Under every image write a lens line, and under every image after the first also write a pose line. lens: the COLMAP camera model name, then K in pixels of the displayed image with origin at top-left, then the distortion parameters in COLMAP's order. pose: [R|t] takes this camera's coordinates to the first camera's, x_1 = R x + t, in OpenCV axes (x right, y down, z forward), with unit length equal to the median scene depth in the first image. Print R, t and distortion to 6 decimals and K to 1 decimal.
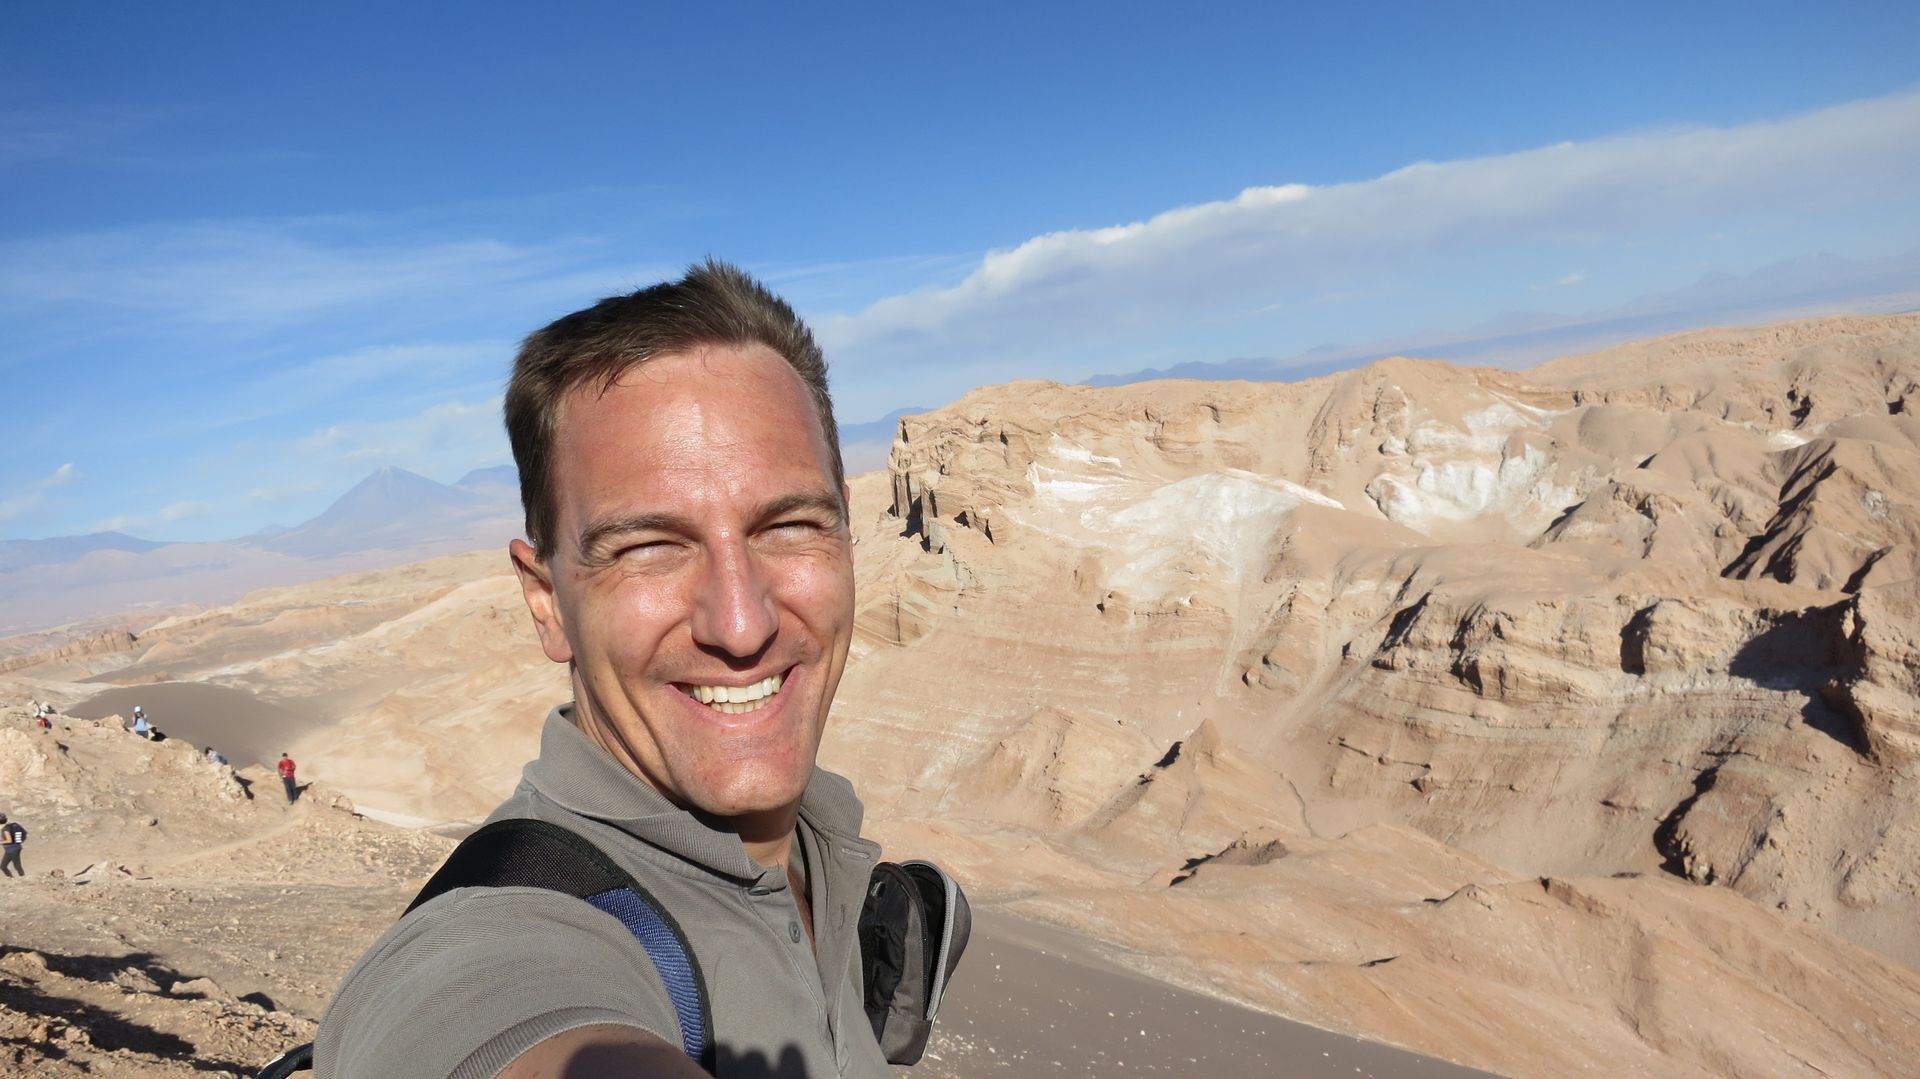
lens RADIAL K [[1393.4, 0, 960.0], [0, 1393.4, 539.5], [0, 0, 1]] dist [-0.052733, 0.015802]
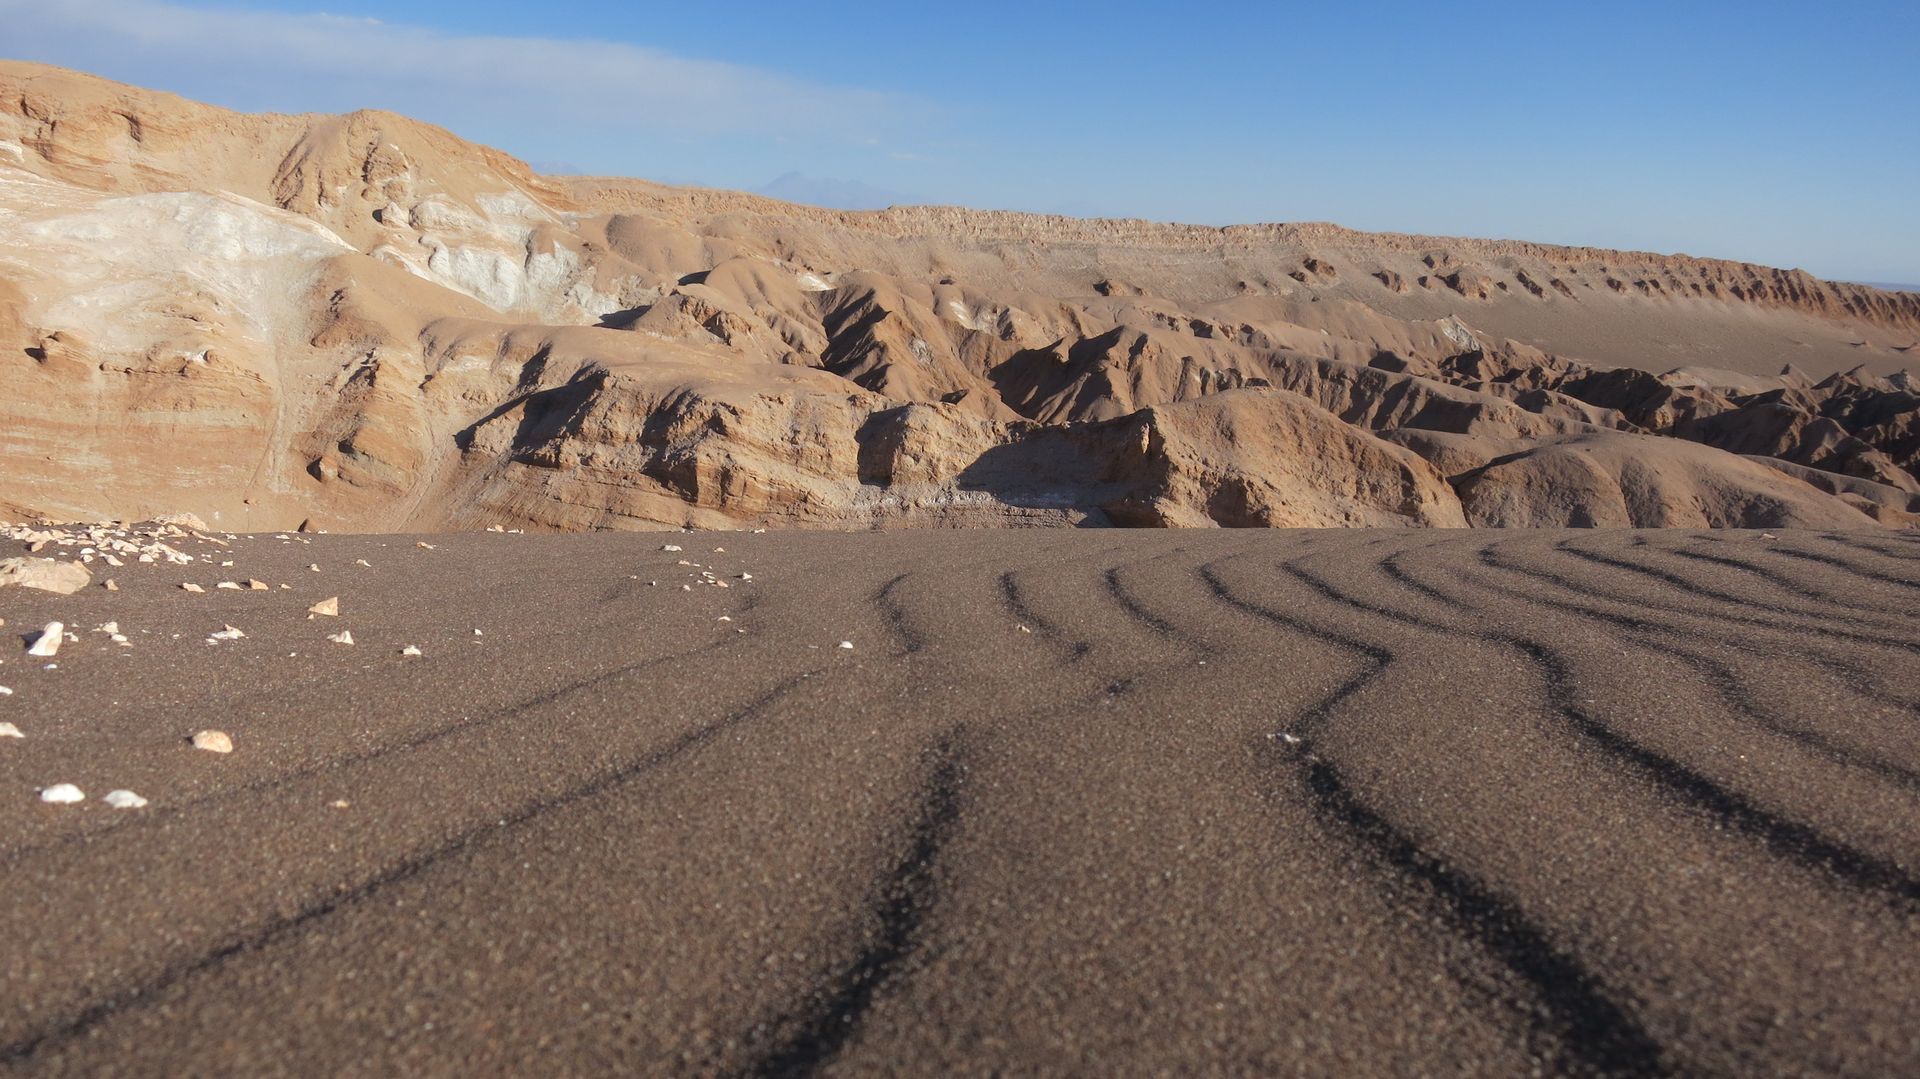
lens RADIAL K [[1393.4, 0, 960.0], [0, 1393.4, 539.5], [0, 0, 1]] dist [-0.052733, 0.015802]
pose [[0.649490, 0.034956, 0.759566, -0.101716], [-0.111925, 0.992456, 0.050031, 0.056152], [-0.752088, -0.117509, 0.648503, 0.261046]]
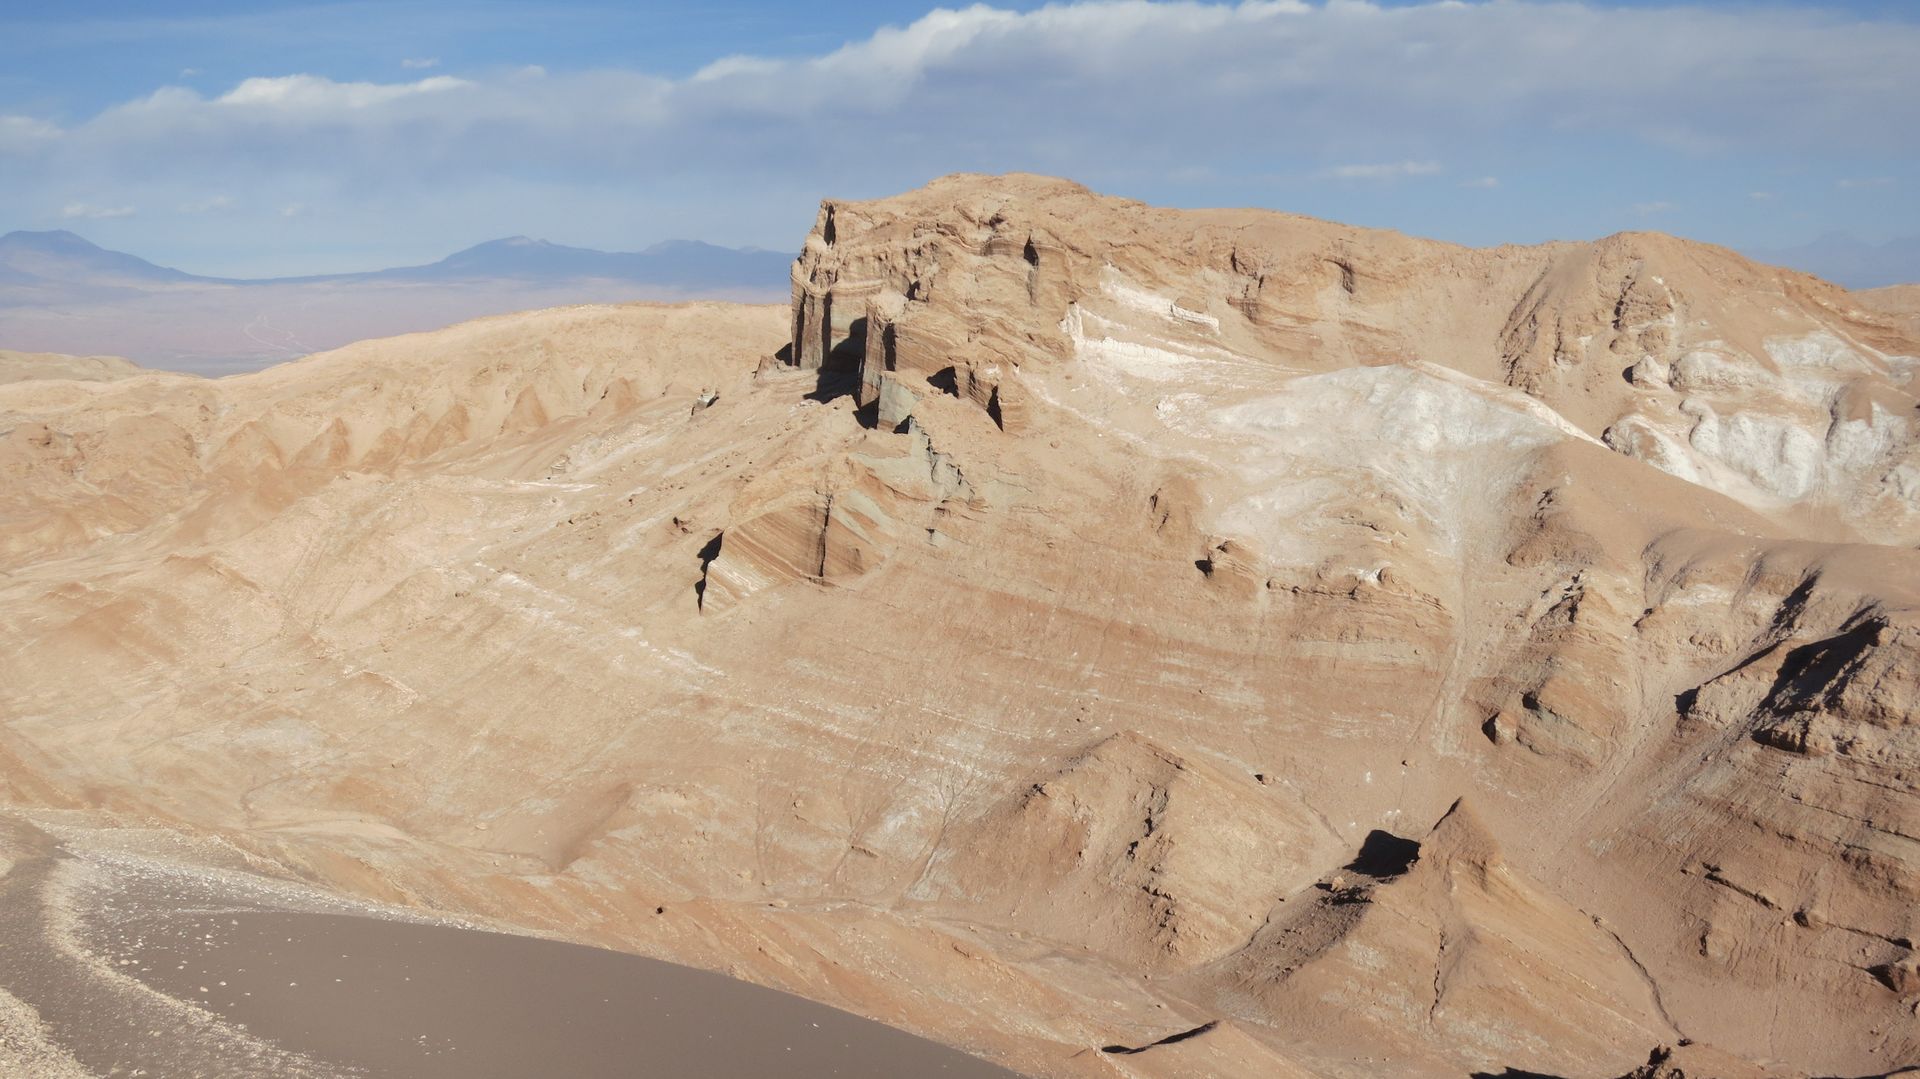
lens RADIAL K [[2037.9, 0, 960.0], [0, 2037.9, 539.5], [0, 0, 1]] dist [-0.070846, 0.032095]
pose [[0.982865, 0.142814, 0.116536, -0.095621], [-0.147116, 0.988690, 0.029146, 0.029314], [-0.111056, -0.045791, 0.992759, 0.200903]]
